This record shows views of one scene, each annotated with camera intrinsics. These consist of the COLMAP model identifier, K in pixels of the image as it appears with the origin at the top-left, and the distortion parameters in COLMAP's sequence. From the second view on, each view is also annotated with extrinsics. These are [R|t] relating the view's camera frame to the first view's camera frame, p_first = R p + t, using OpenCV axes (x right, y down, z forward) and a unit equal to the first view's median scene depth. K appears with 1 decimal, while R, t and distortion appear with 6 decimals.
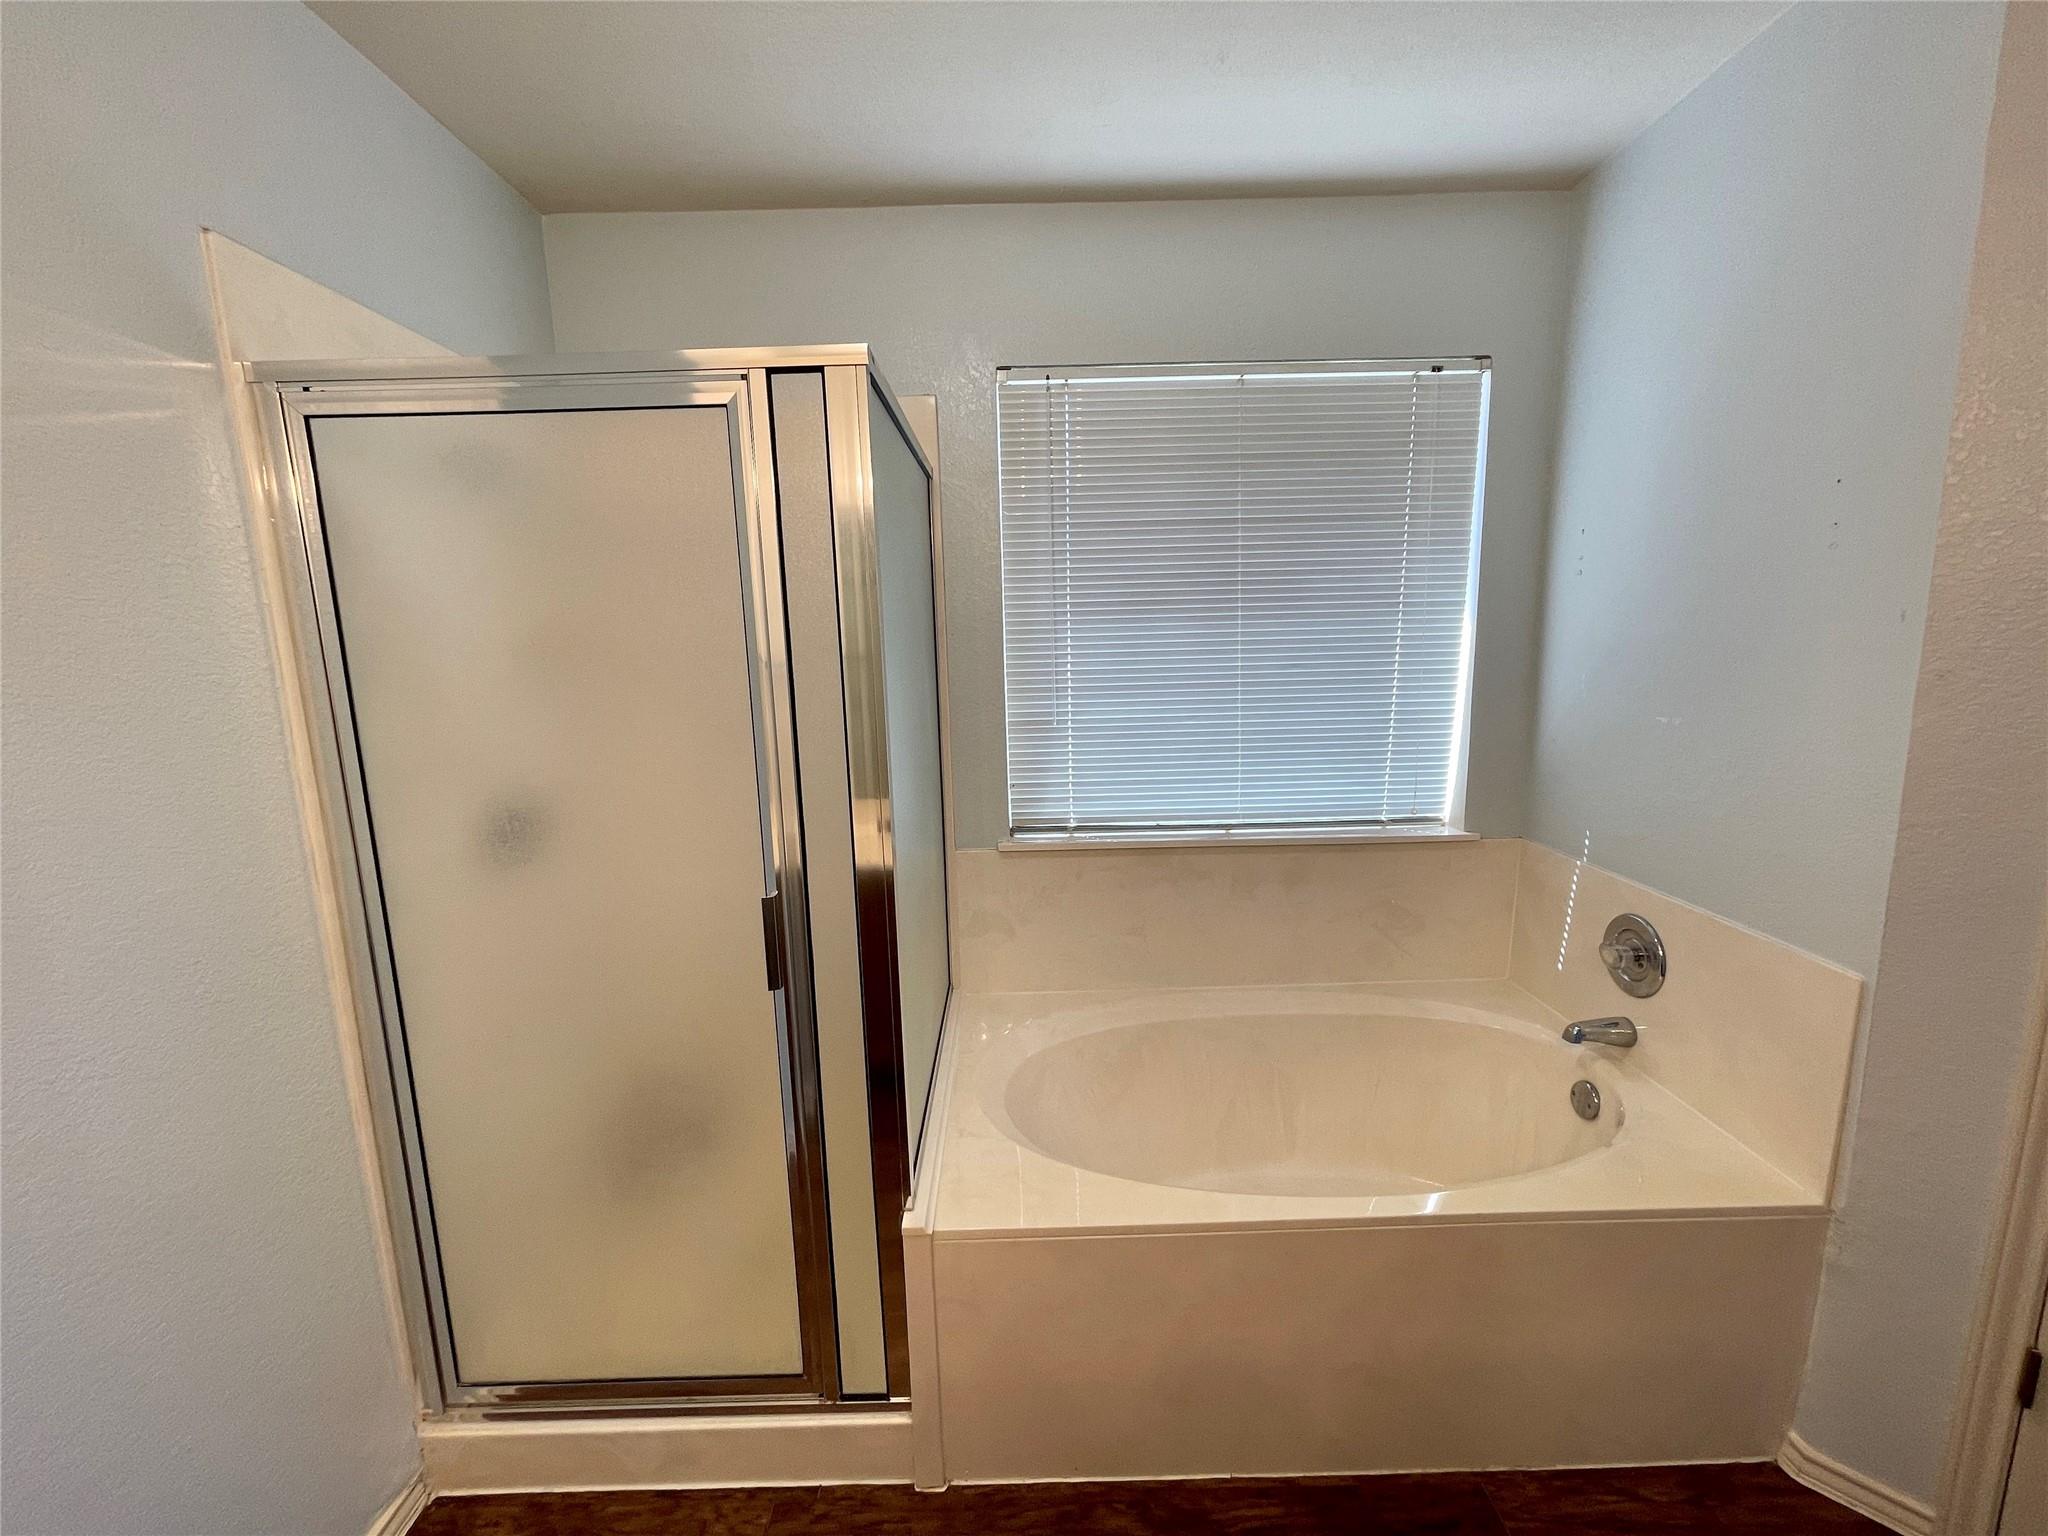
lens RADIAL K [[831.8, 0, 1010.4], [0, 831.8, 758.5], [0, 0, 1]] dist [-0.005620, 0.003157]
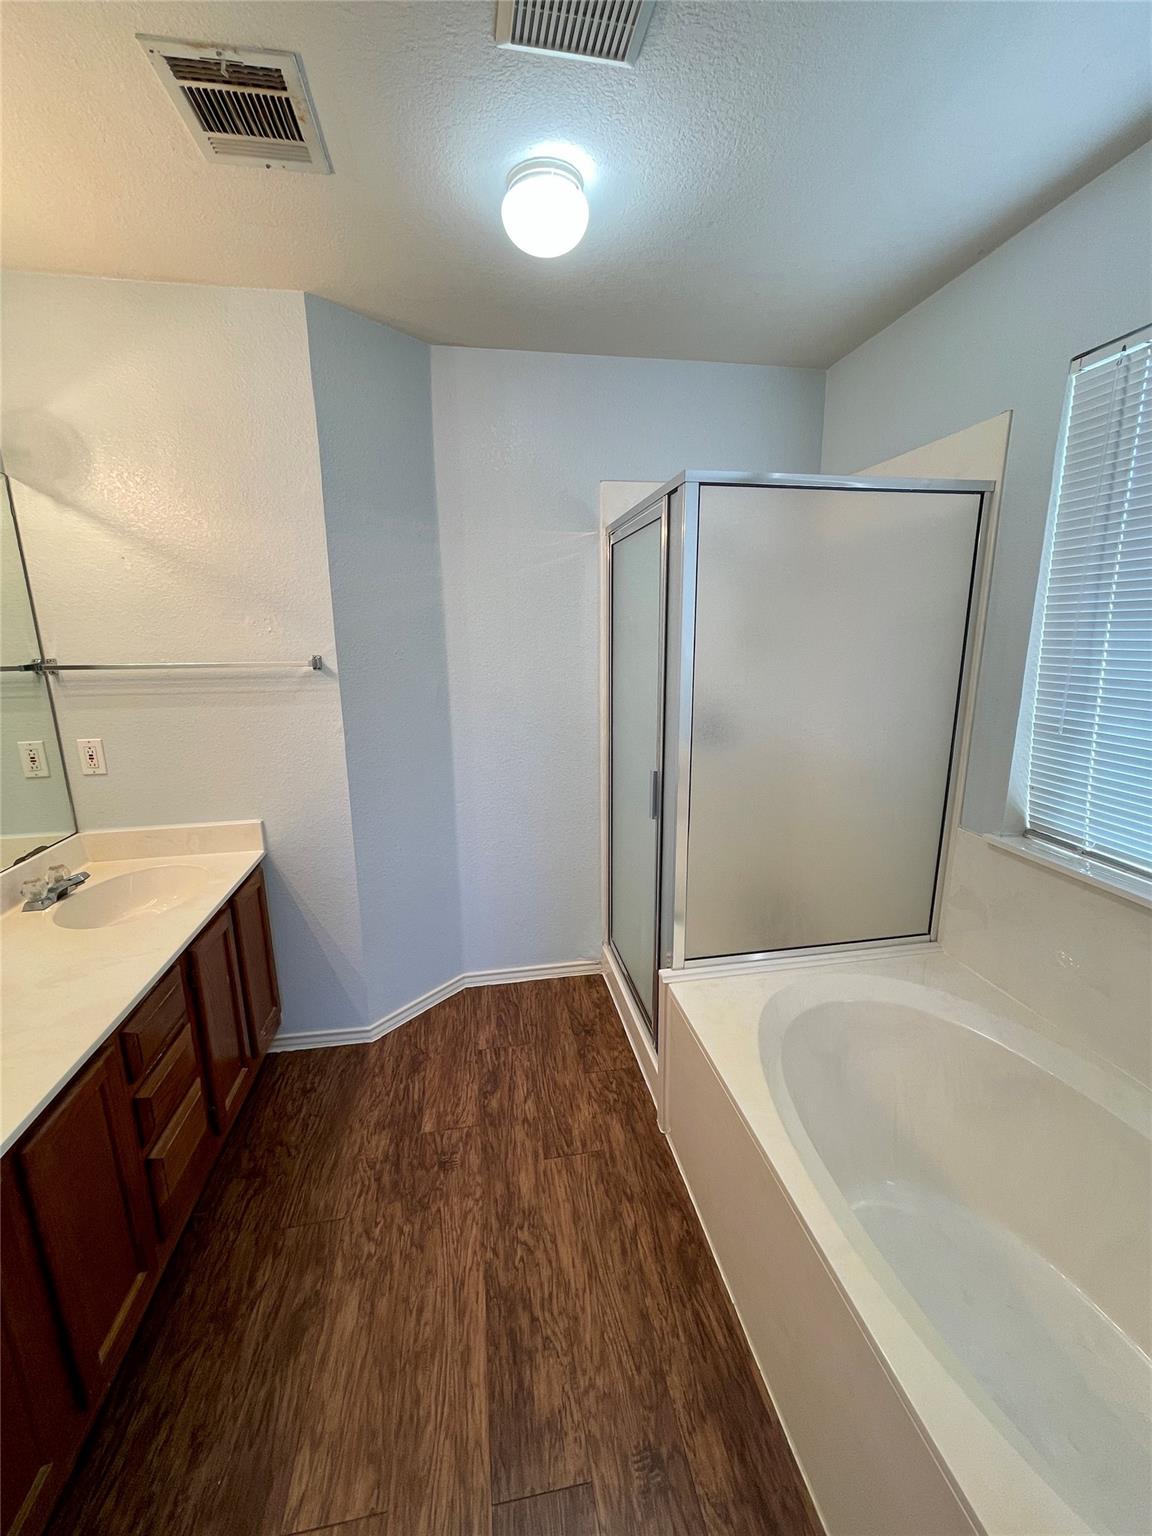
lens RADIAL K [[623.8, 0, 576.9], [0, 623.8, 757.6], [0, 0, 1]] dist [-0.005620, 0.003157]
pose [[0.165225, 0.217549, -0.961963, 0.785374], [-0.145710, 0.970050, 0.194351, -0.086752], [0.975433, 0.108056, 0.191975, 0.394862]]
